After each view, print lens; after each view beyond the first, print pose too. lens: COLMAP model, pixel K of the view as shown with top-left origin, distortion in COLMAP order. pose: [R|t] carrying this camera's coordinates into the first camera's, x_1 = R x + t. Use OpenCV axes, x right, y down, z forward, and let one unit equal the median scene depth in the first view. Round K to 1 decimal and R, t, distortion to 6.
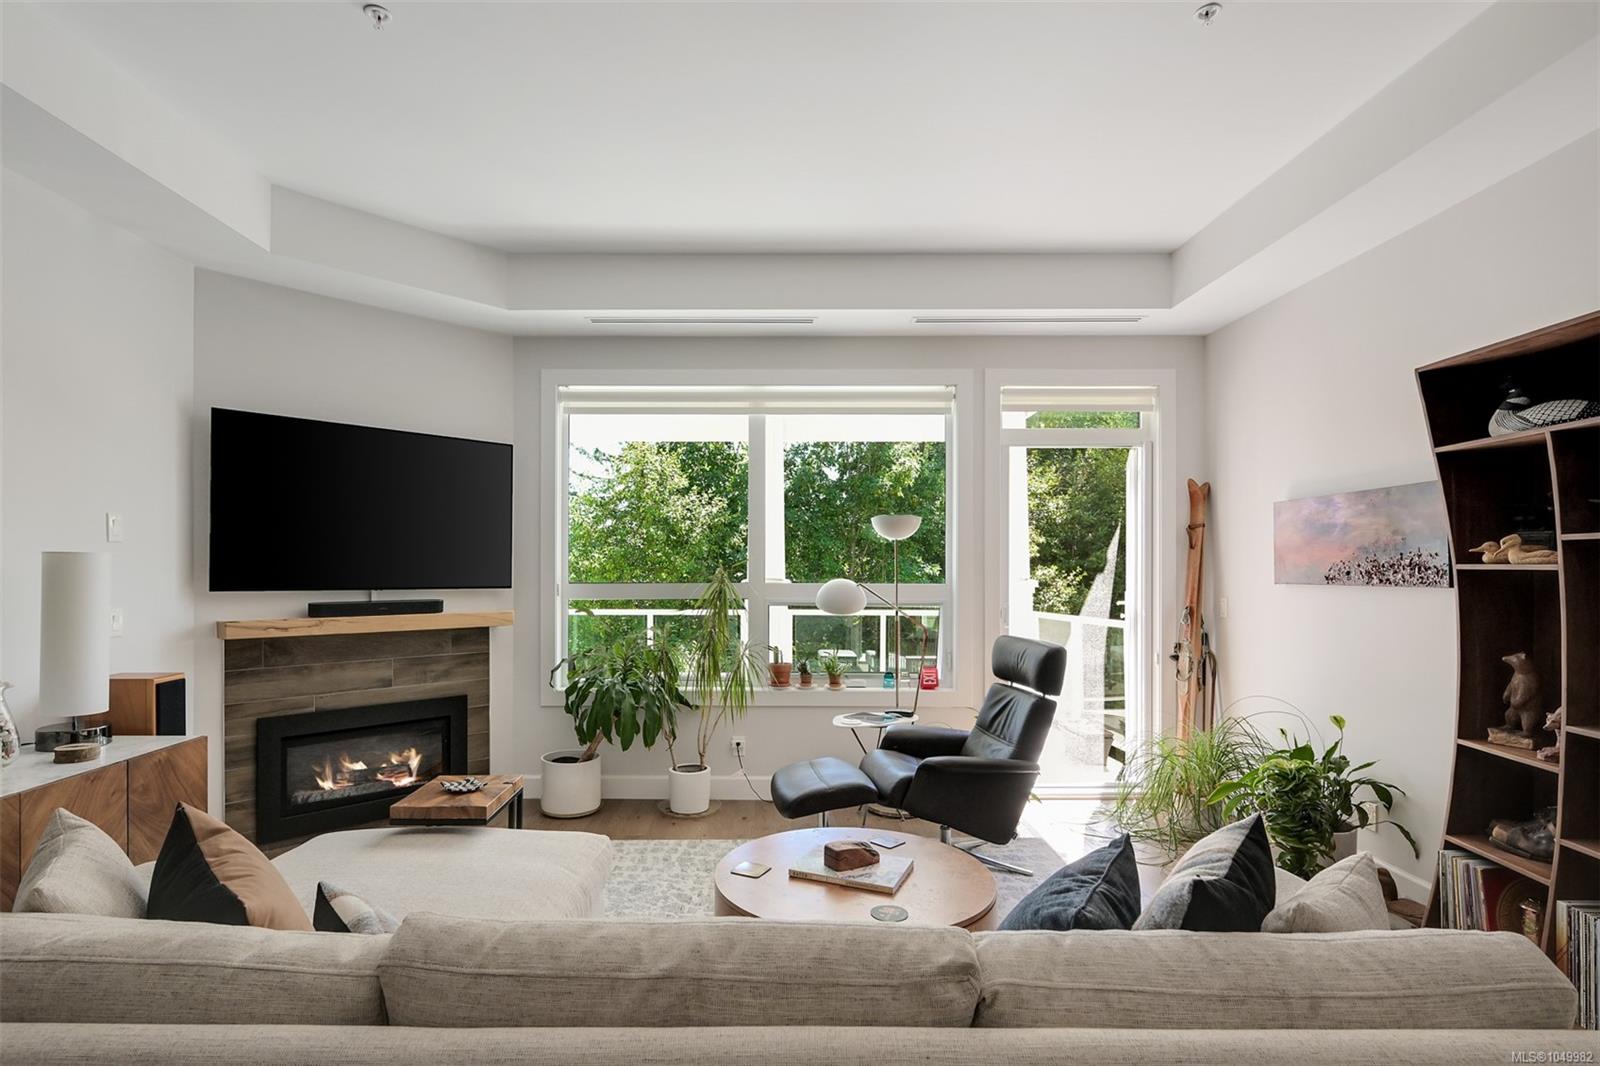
lens RADIAL K [[804.9, 0, 770.3], [0, 804.9, 567.7], [0, 0, 1]] dist [0.000274, -0.000243]
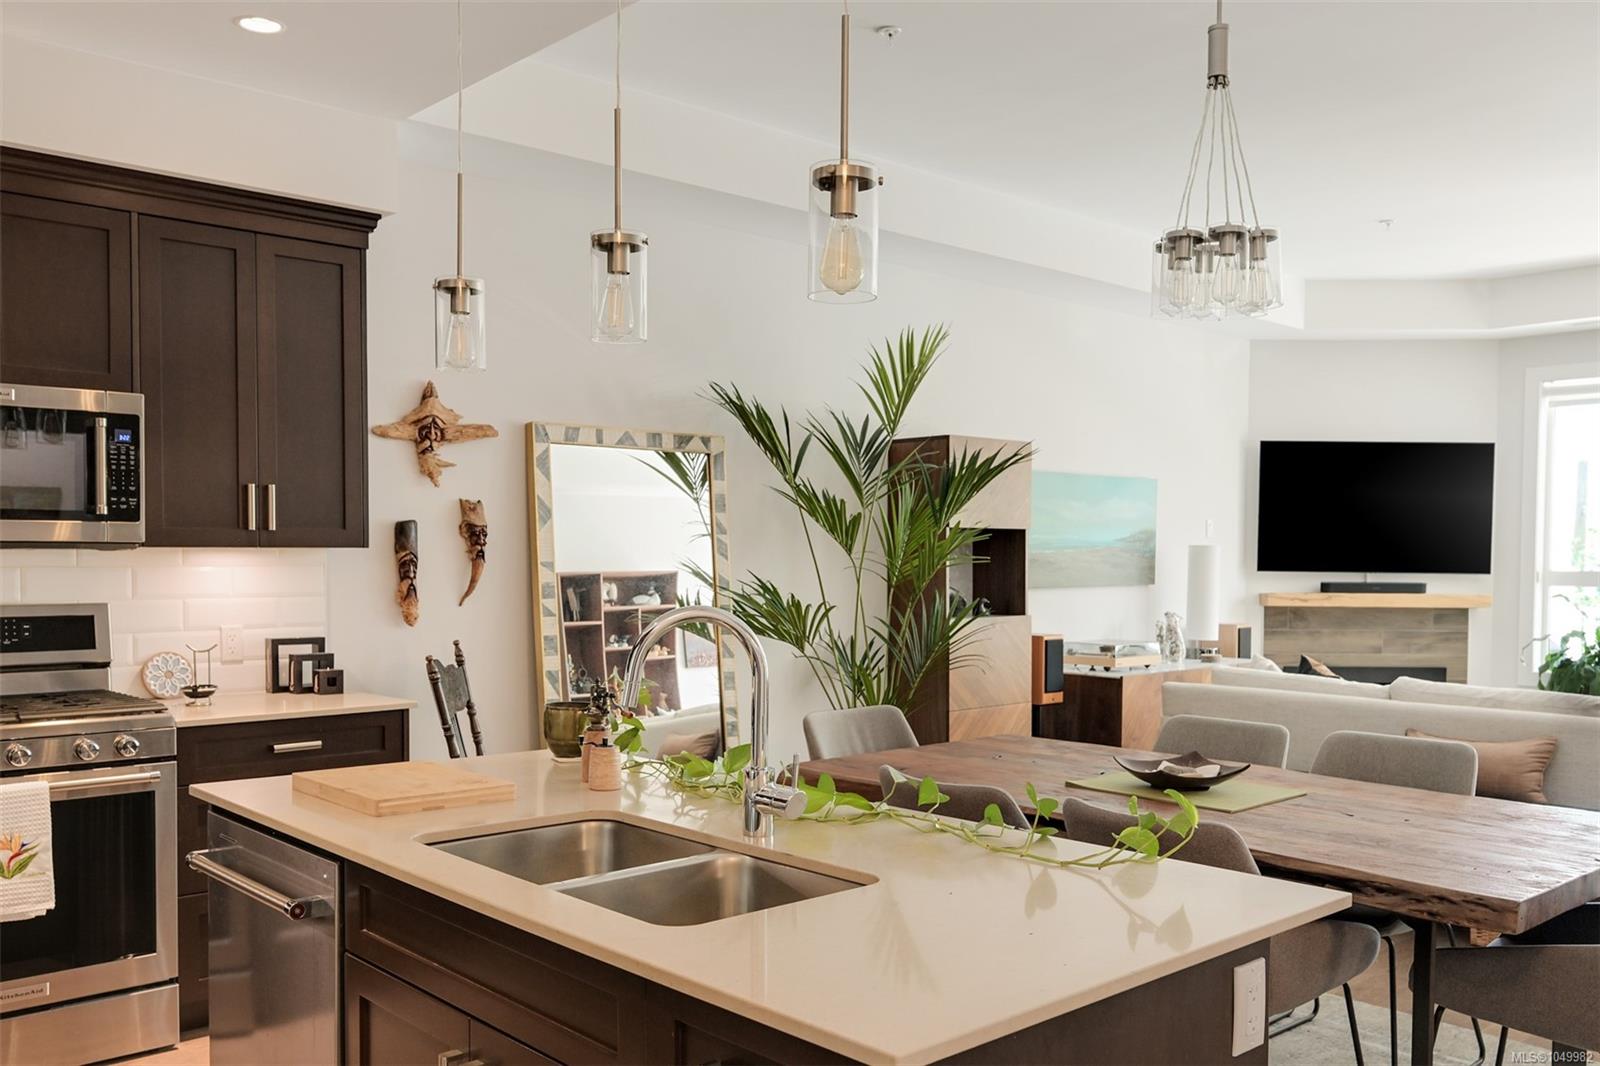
lens RADIAL K [[1345.2, 0, 802.0], [0, 1345.2, 598.4], [0, 0, 1]] dist [-0.002950, 0.003828]
pose [[0.670949, 0.026744, -0.741021, 0.496472], [-0.004157, 0.999469, 0.032308, 0.003543], [0.741492, -0.018597, 0.670704, -1.126461]]
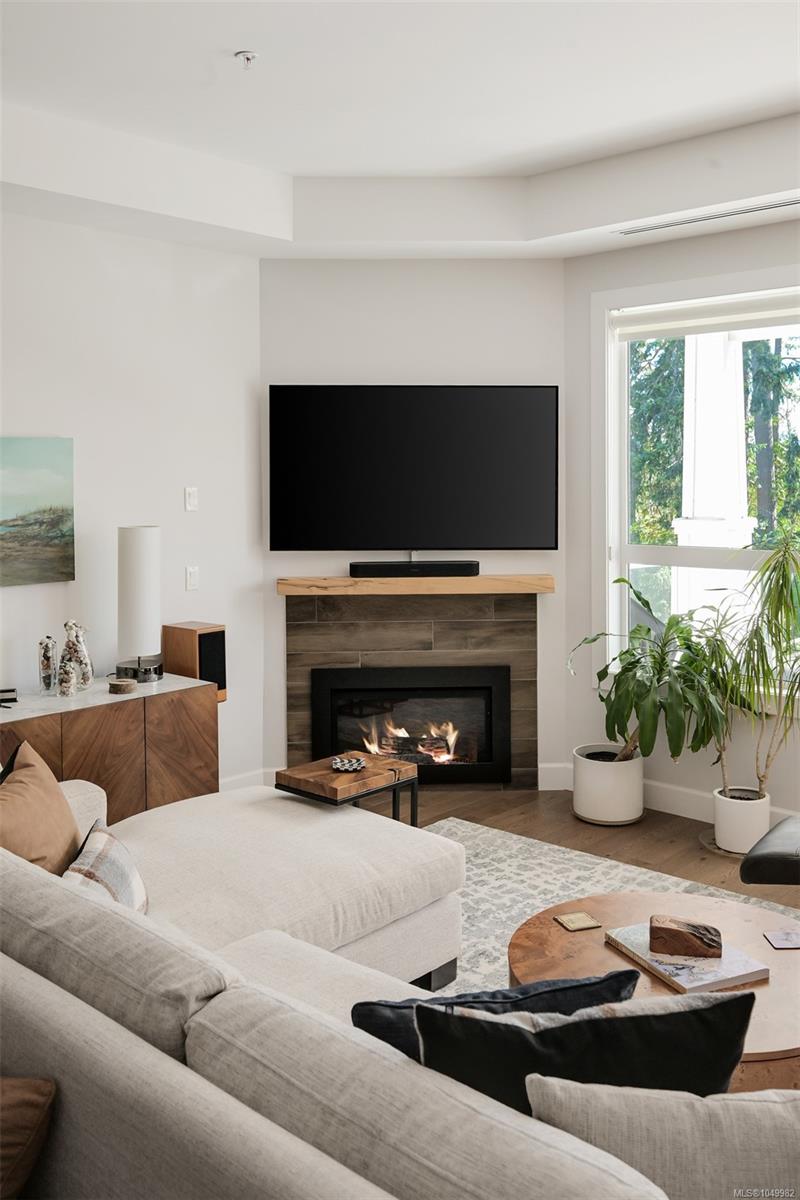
lens RADIAL K [[1080.5, 0, 401.5], [0, 1080.5, 497.0], [0, 0, 1]] dist [0.000634, -0.000958]
pose [[0.732877, 0.007321, -0.680322, 0.433836], [0.008595, 0.999763, 0.020017, -0.070204], [0.680307, -0.020517, 0.732640, 0.028922]]
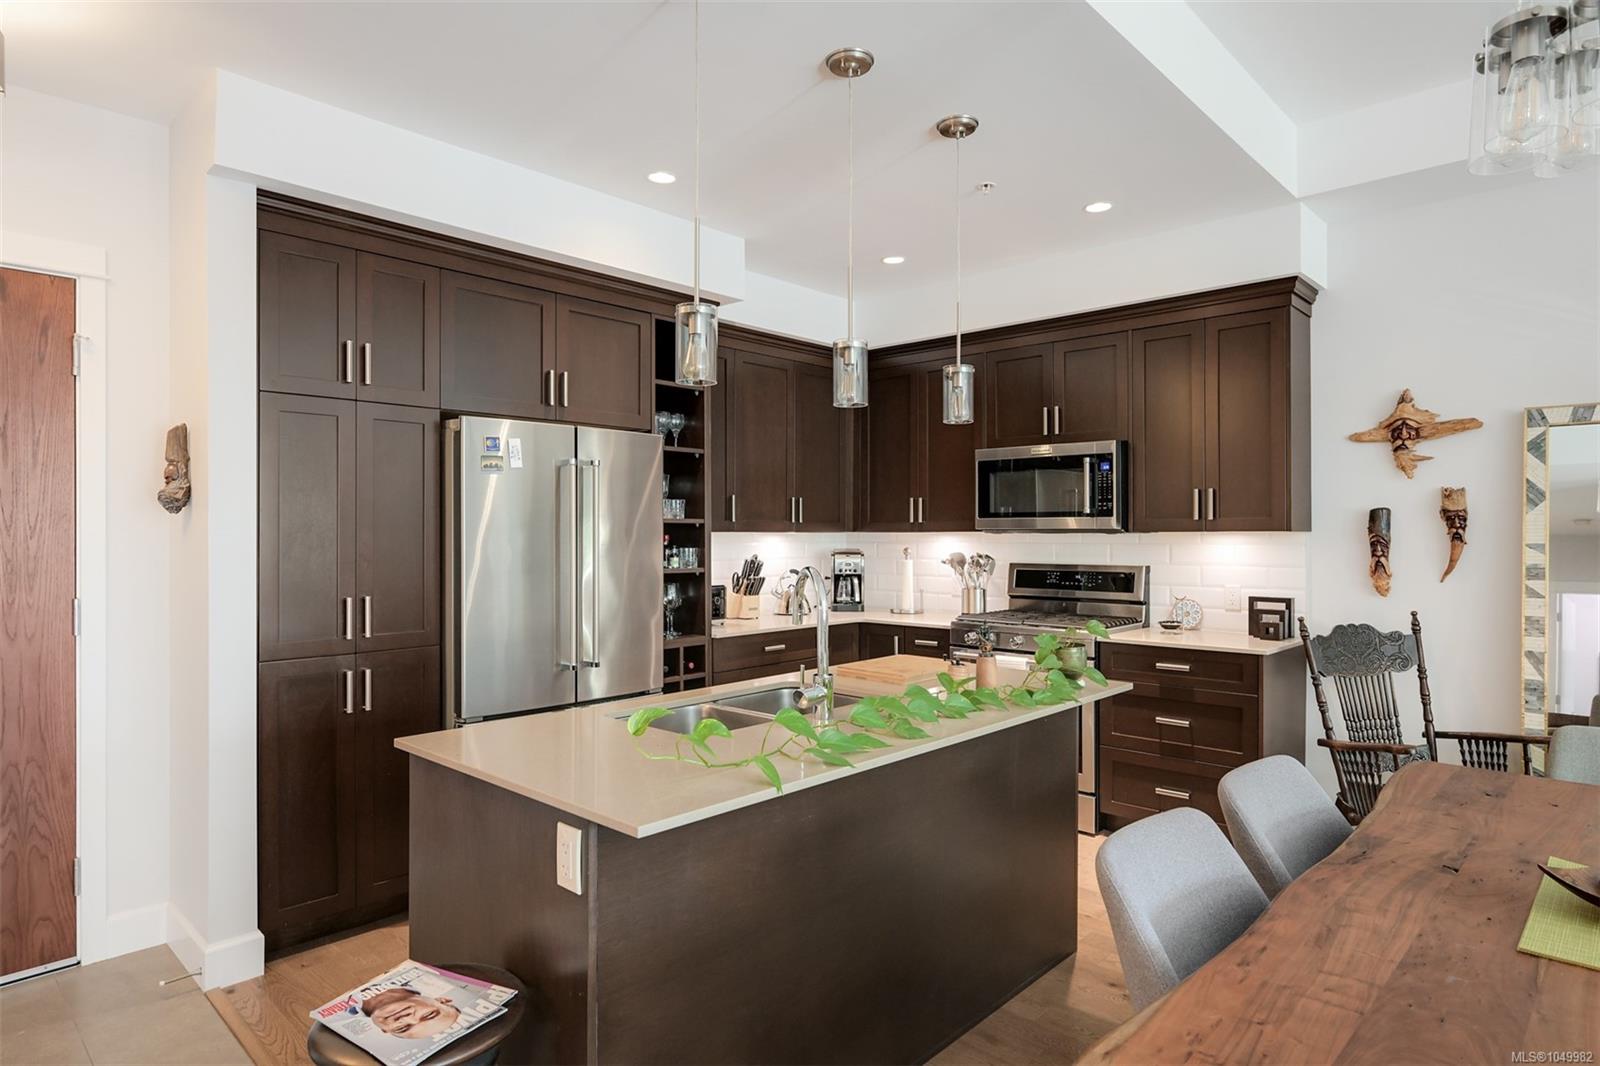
lens RADIAL K [[907.1, 0, 800.0], [0, 907.1, 533.0], [0, 0, 1]] dist [-0.004545, -0.000015]
pose [[-0.683833, -0.000064, -0.729638, 0.507677], [-0.001143, 0.999999, 0.000983, 0.000368], [0.729638, 0.001507, -0.683832, -0.330928]]
